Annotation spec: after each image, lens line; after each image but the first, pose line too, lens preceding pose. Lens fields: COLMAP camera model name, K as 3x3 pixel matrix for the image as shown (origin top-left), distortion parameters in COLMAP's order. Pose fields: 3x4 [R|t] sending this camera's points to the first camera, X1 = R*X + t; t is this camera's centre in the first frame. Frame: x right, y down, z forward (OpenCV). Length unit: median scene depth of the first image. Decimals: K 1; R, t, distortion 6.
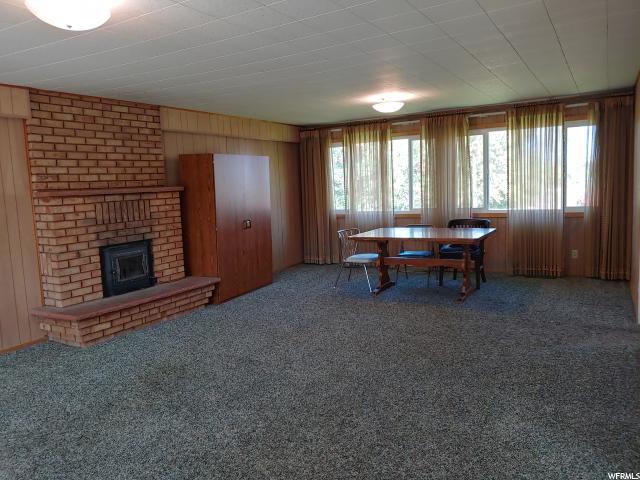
lens RADIAL K [[495.8, 0, 315.2], [0, 495.8, 229.7], [0, 0, 1]] dist [0.025427, -0.057815]
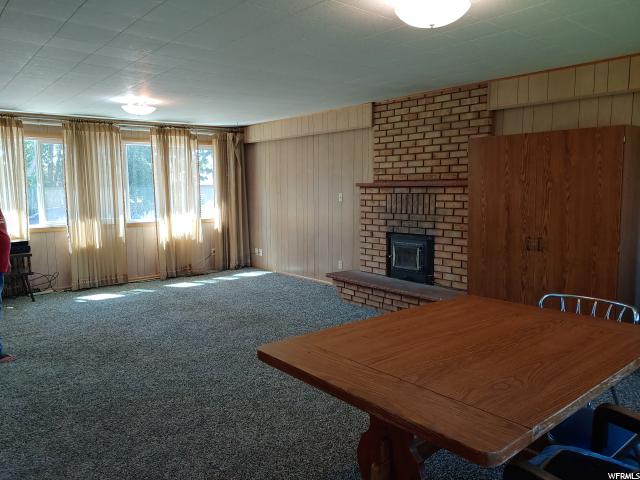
lens RADIAL K [[495.8, 0, 317.4], [0, 495.8, 242.2], [0, 0, 1]] dist [0.025427, -0.057815]
pose [[-0.322931, 0.155982, -0.933480, 0.661844], [-0.062706, 0.980631, 0.185554, -0.138375], [0.944343, 0.118456, -0.306896, 1.148925]]
